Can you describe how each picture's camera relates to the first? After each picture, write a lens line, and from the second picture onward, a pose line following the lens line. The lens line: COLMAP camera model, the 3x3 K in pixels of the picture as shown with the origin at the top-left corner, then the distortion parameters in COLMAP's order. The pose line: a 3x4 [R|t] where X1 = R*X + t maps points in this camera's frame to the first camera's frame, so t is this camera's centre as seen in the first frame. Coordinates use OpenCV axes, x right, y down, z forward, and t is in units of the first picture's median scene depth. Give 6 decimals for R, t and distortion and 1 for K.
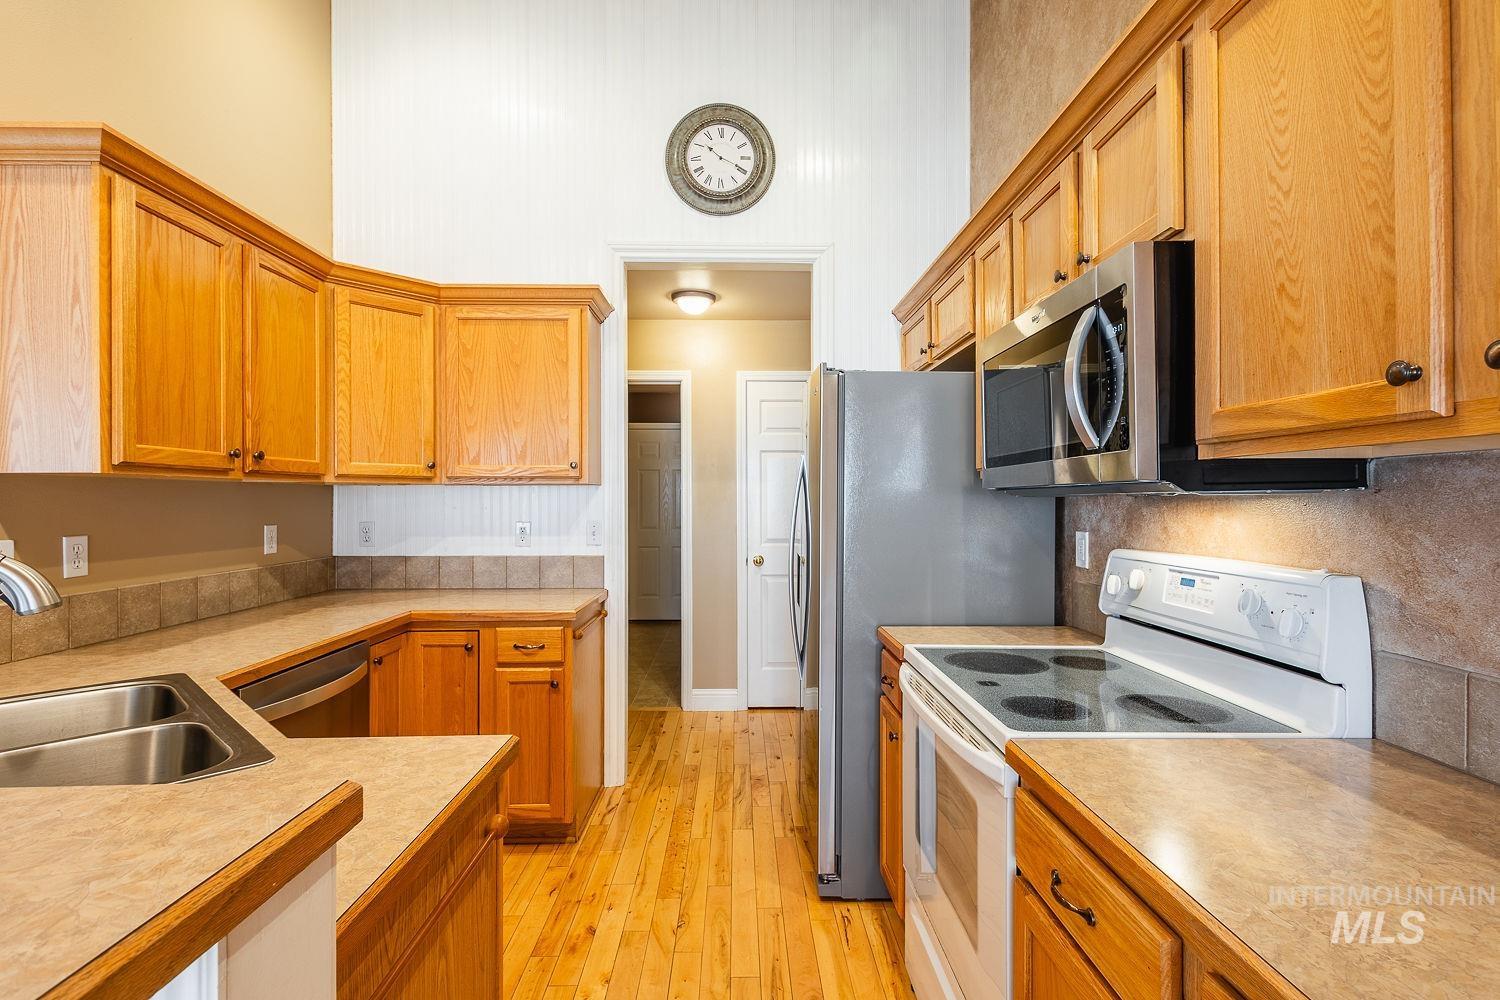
lens RADIAL K [[700.6, 0, 750.0], [0, 700.6, 500.0], [0, 0, 1]] dist [0.002766, -0.001430]
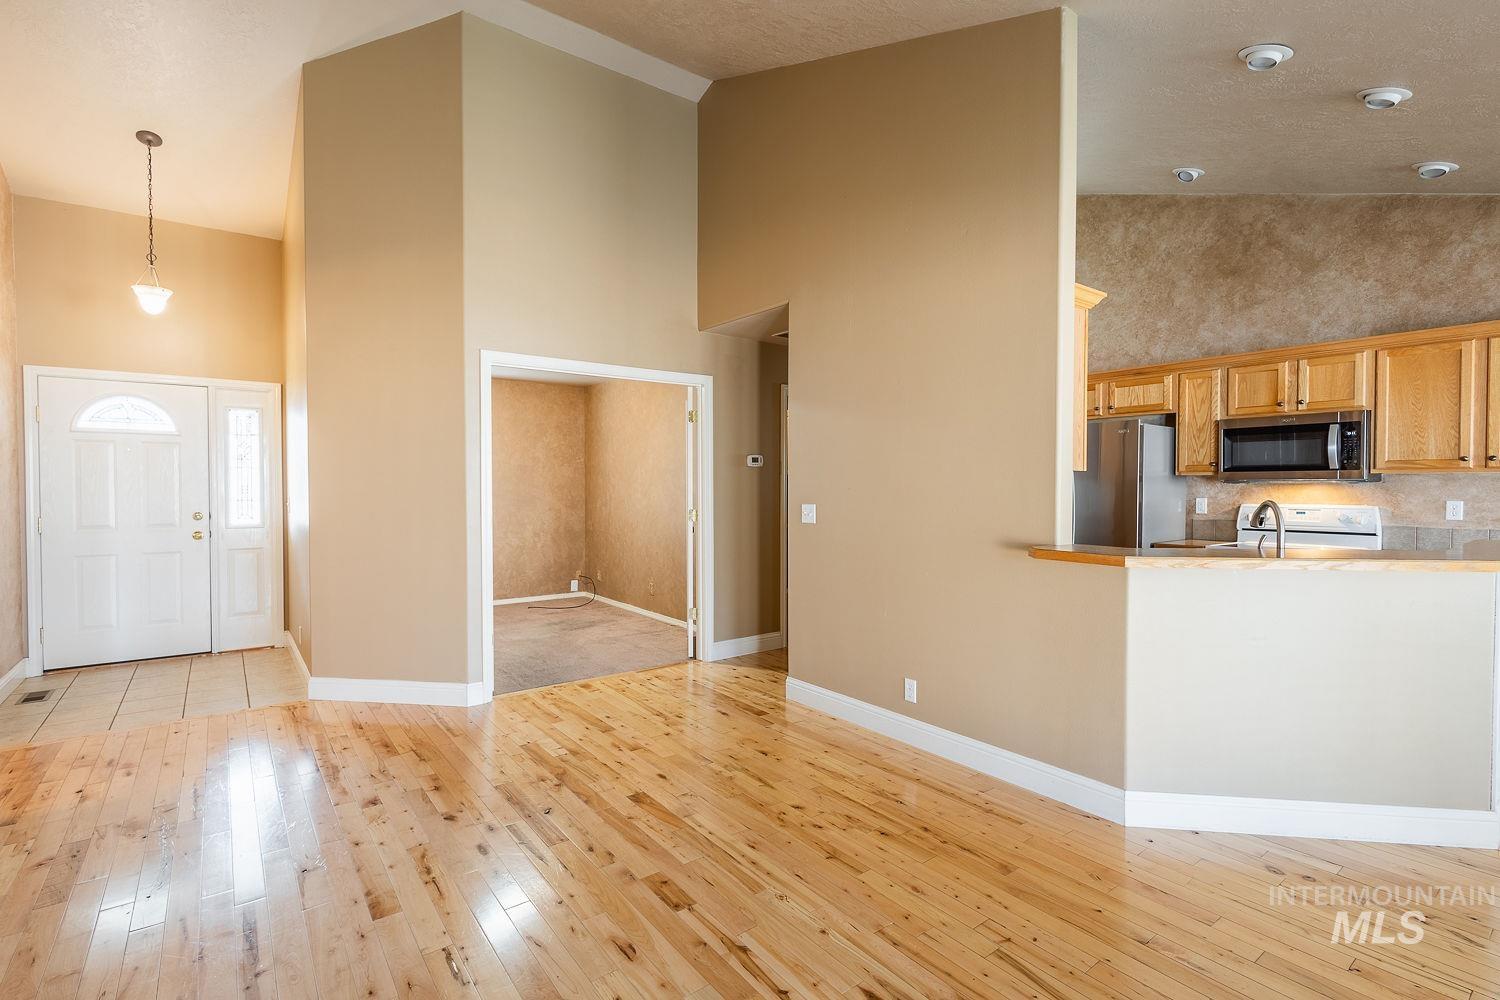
lens RADIAL K [[698.3, 0, 747.7], [0, 698.3, 500.1], [0, 0, 1]] dist [0.008125, -0.001511]
pose [[0.808594, -0.015494, 0.588163, -2.640072], [0.002045, 0.999721, 0.023524, -0.008678], [-0.588363, -0.017819, 0.808400, -0.007352]]
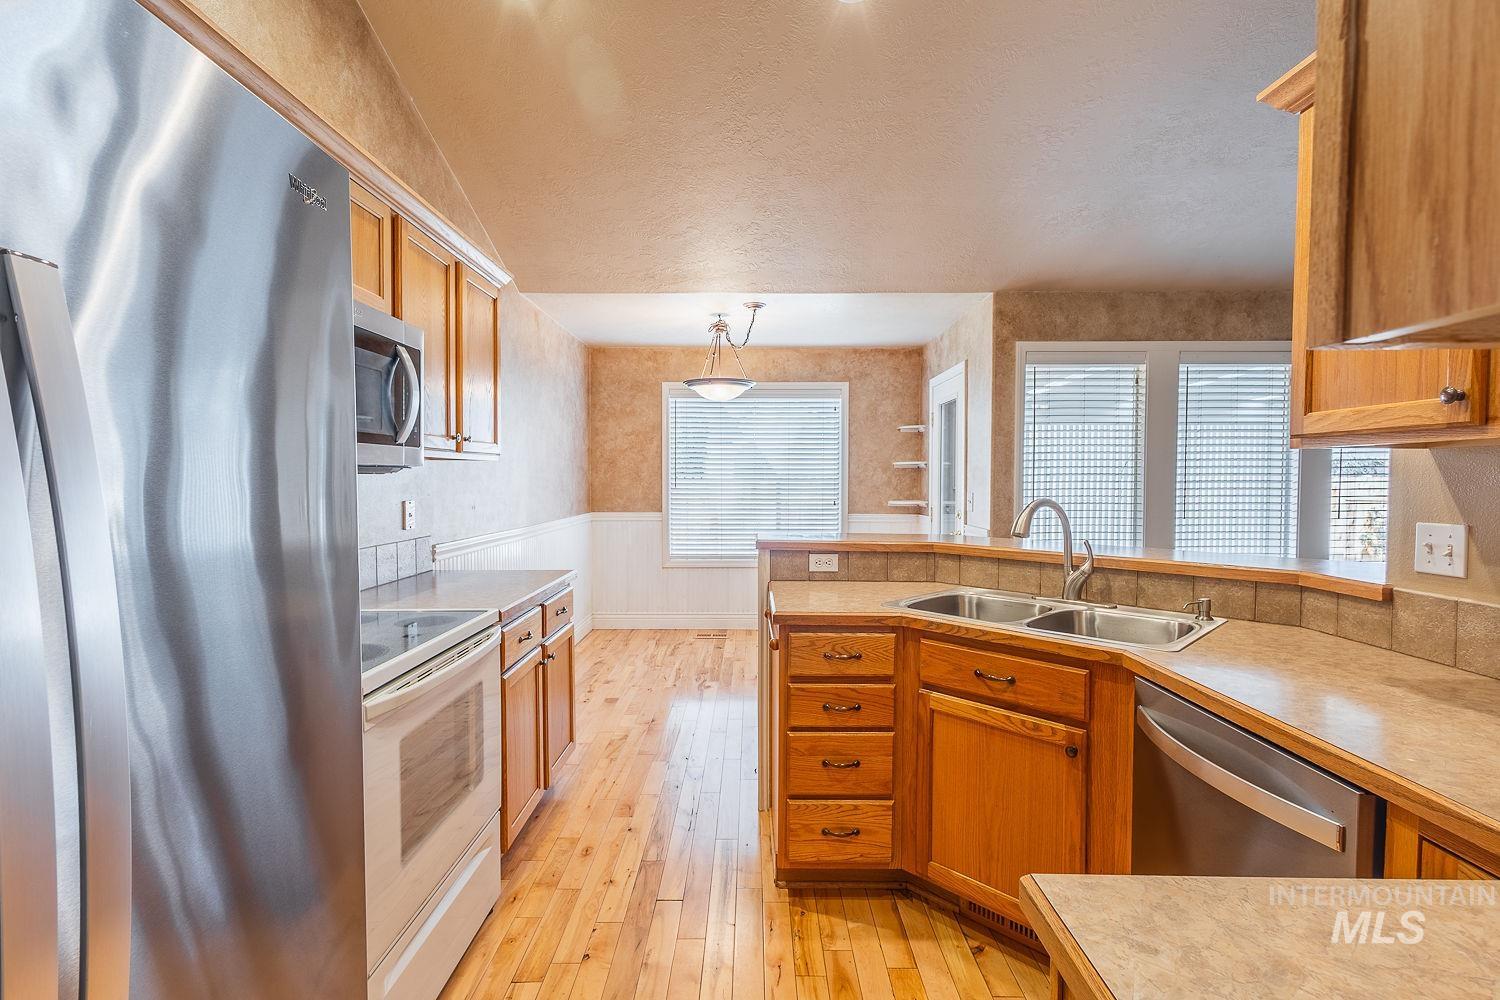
lens RADIAL K [[700.6, 0, 750.0], [0, 700.6, 500.0], [0, 0, 1]] dist [0.002766, -0.001430]
pose [[-0.999568, -0.003981, 0.029115, -0.216364], [-0.003063, 0.999498, 0.031520, -0.000753], [-0.029226, 0.031417, -0.999079, 1.838486]]
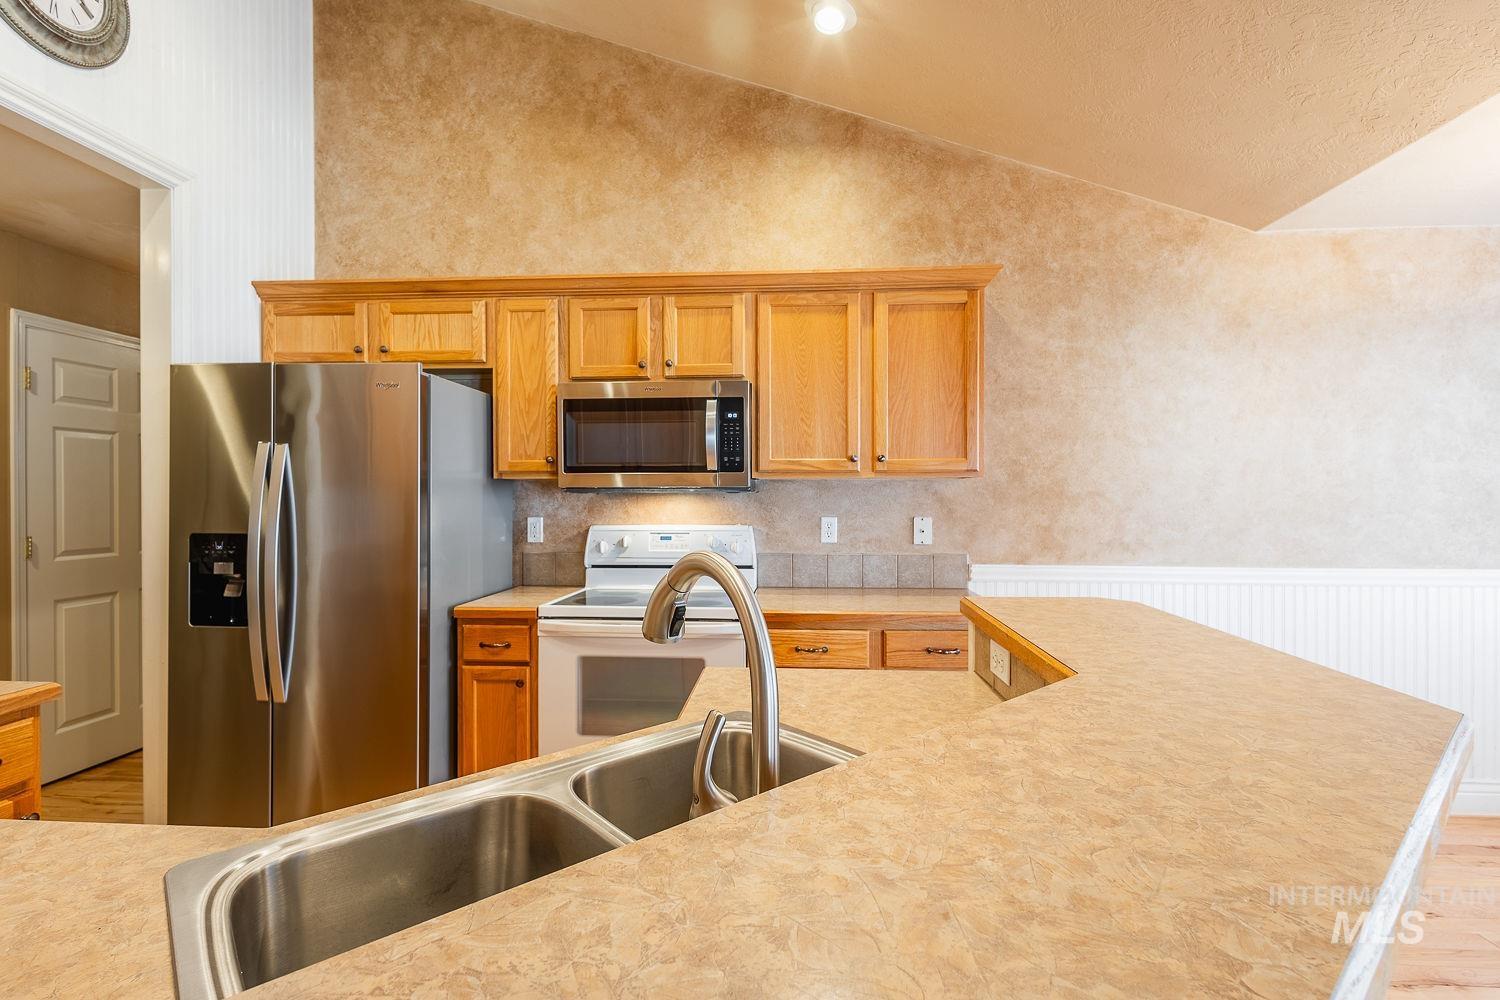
lens RADIAL K [[700.6, 0, 750.0], [0, 700.6, 500.0], [0, 0, 1]] dist [0.002766, -0.001430]
pose [[0.090345, -0.008477, 0.995874, -1.128657], [-0.000041, 0.999964, 0.008516, -0.003187], [-0.995911, -0.000811, 0.090342, 0.531186]]
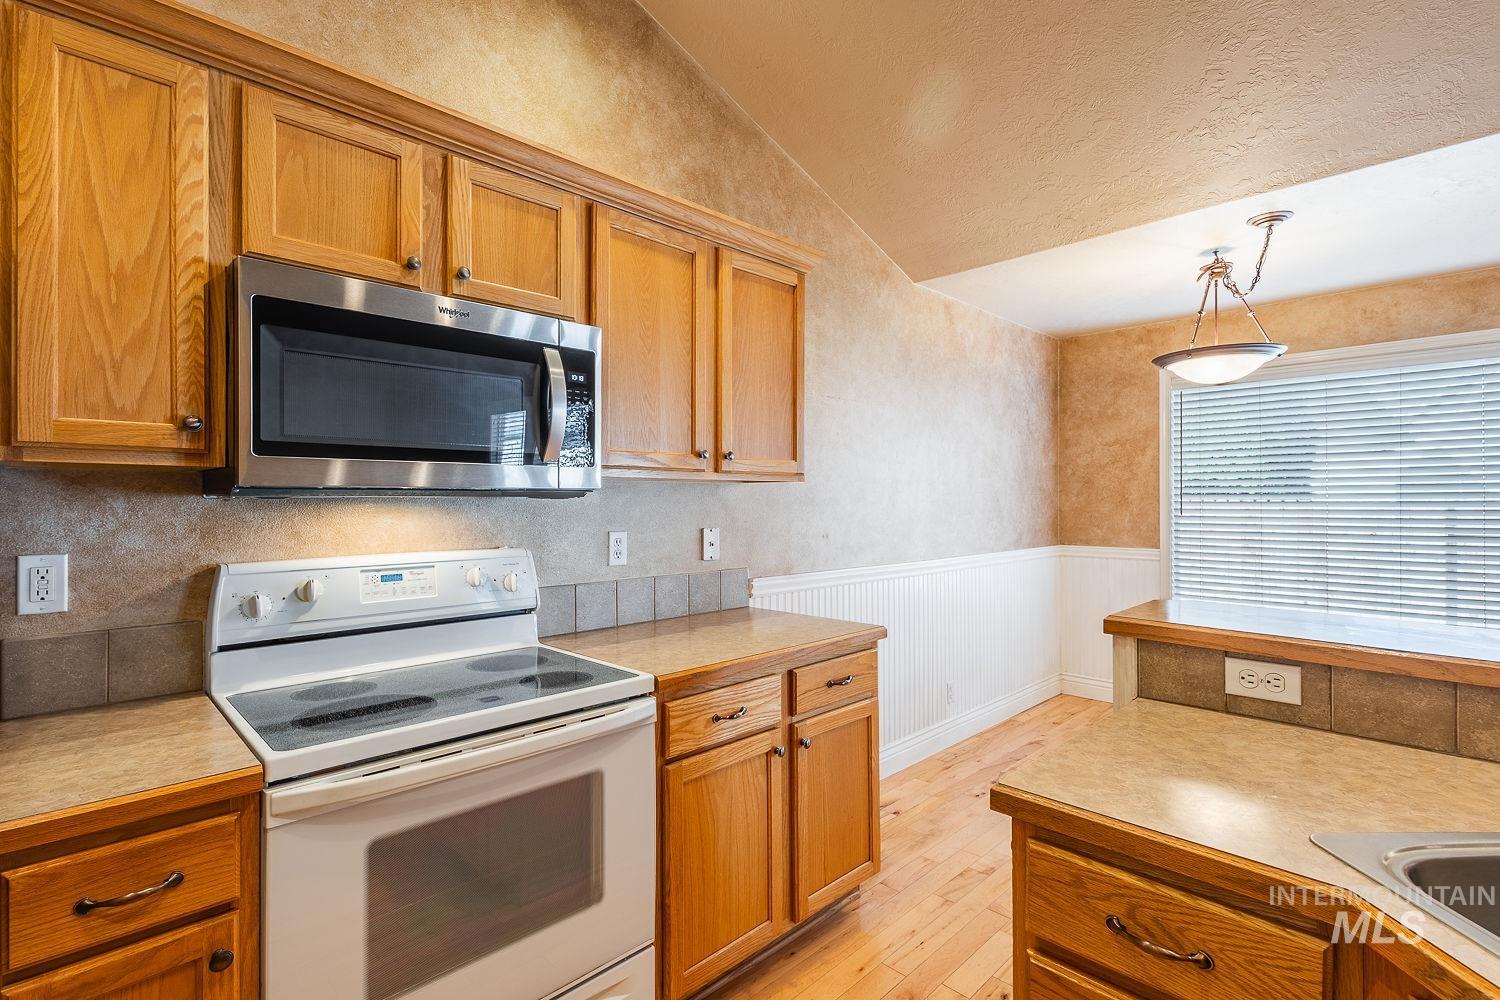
lens RADIAL K [[698.3, 0, 747.7], [0, 698.3, 500.1], [0, 0, 1]] dist [0.008125, -0.001511]
pose [[-0.684338, 0.002564, 0.729160, -0.494755], [0.001680, 0.999997, -0.001939, -0.001034], [-0.729163, -0.000102, -0.684340, 1.195847]]
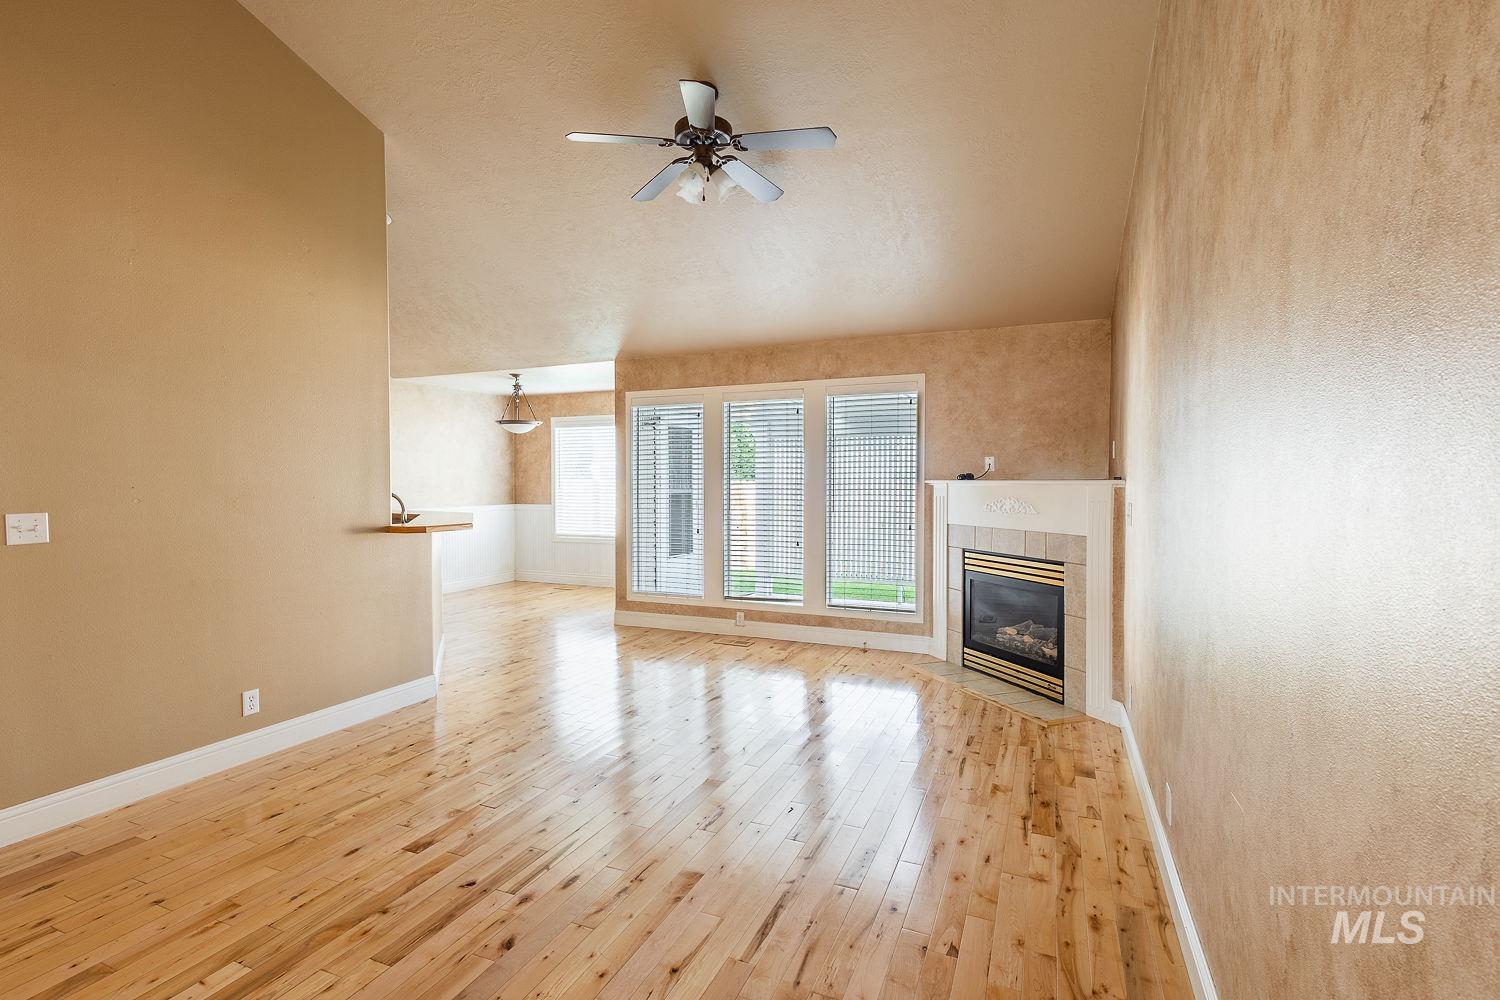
lens RADIAL K [[700.6, 0, 750.0], [0, 700.6, 500.0], [0, 0, 1]] dist [0.002766, -0.001430]
pose [[-0.910359, -0.011018, 0.413672, -3.082122], [0.001322, 0.999563, 0.029532, -0.011787], [-0.413816, 0.027431, -0.909947, 2.467492]]
